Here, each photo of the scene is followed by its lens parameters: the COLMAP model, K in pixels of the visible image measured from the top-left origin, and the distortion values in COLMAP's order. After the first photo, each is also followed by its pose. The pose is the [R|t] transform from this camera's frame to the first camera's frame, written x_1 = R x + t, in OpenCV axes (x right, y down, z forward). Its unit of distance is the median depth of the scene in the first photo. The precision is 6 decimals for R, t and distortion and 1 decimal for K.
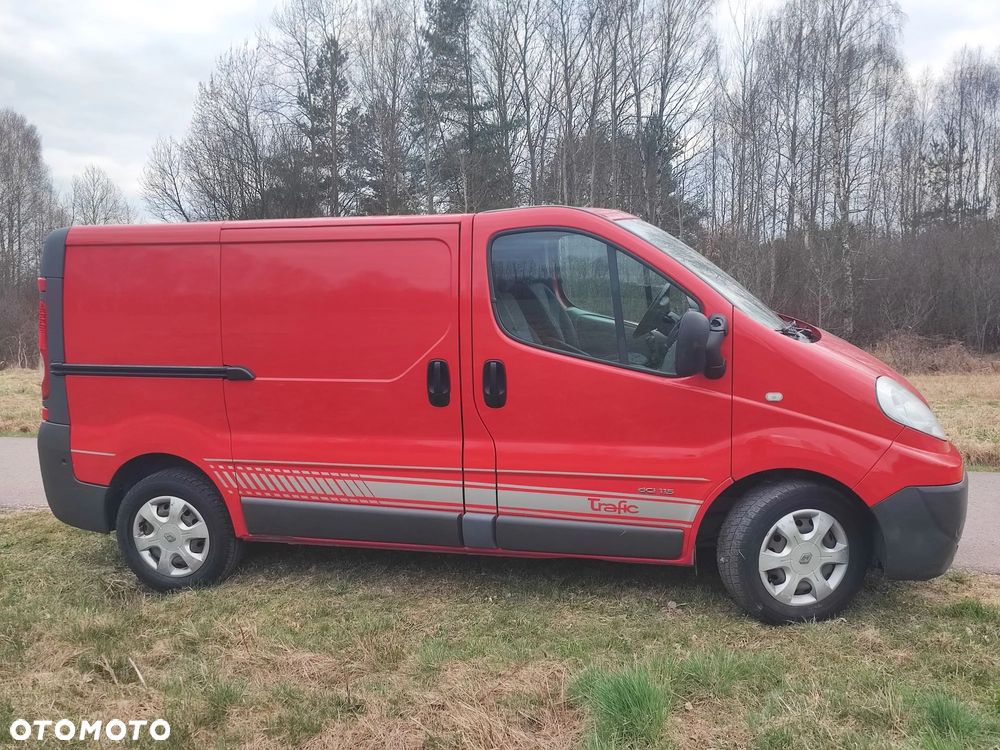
lens RADIAL K [[880.4, 0, 509.9], [0, 880.4, 374.6], [0, 0, 1]] dist [0.048926, -0.039918]
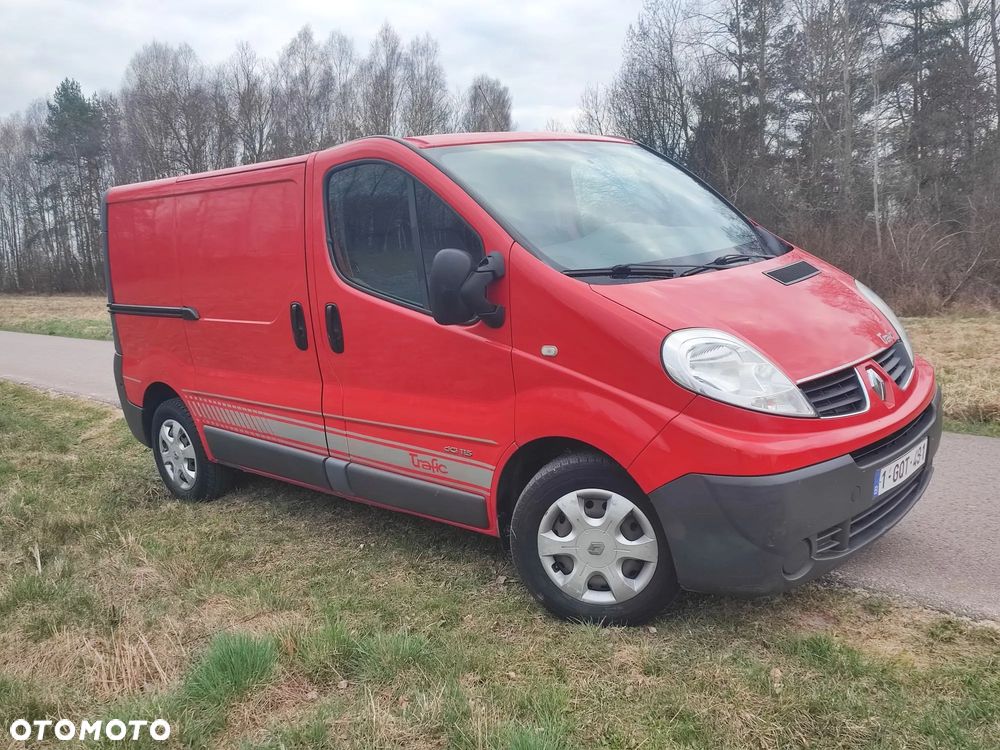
lens RADIAL K [[880.4, 0, 503.1], [0, 880.4, 372.0], [0, 0, 1]] dist [0.048926, -0.039918]
pose [[0.871201, 0.043492, -0.488996, 0.580456], [-0.010020, 0.997436, 0.070861, -0.011260], [0.490824, -0.056835, 0.869403, 0.226572]]
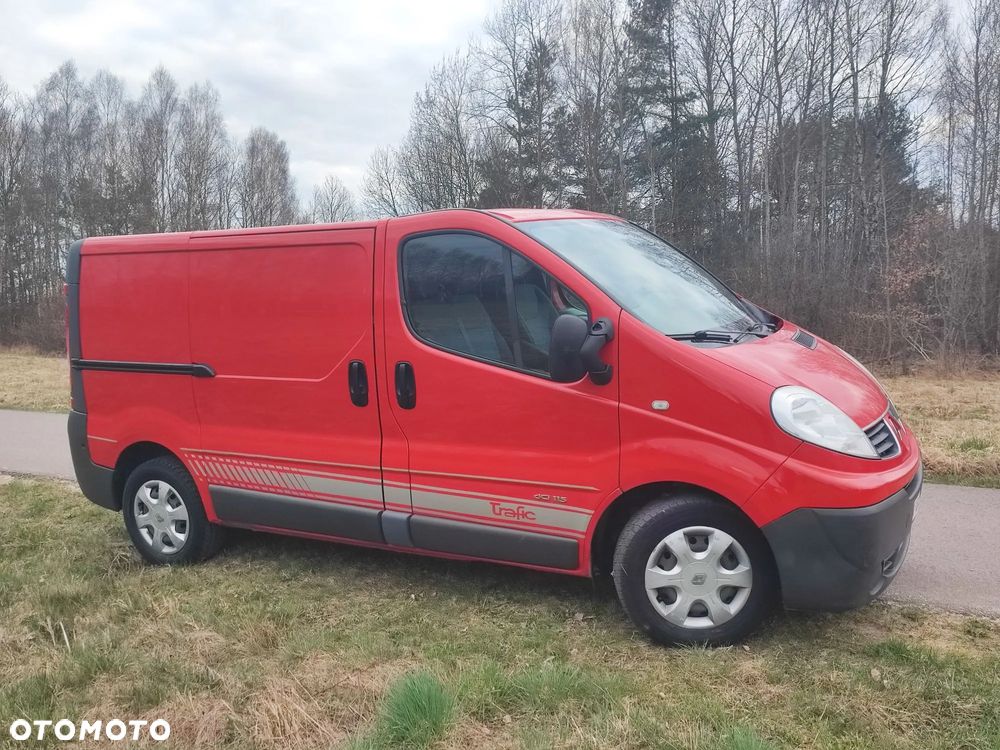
lens RADIAL K [[880.4, 0, 505.9], [0, 880.4, 375.5], [0, 0, 1]] dist [0.048926, -0.039918]
pose [[0.968362, 0.017674, -0.248924, 0.324934], [-0.016428, 0.999840, 0.007081, -0.009143], [0.249010, -0.002768, 0.968497, 0.040666]]
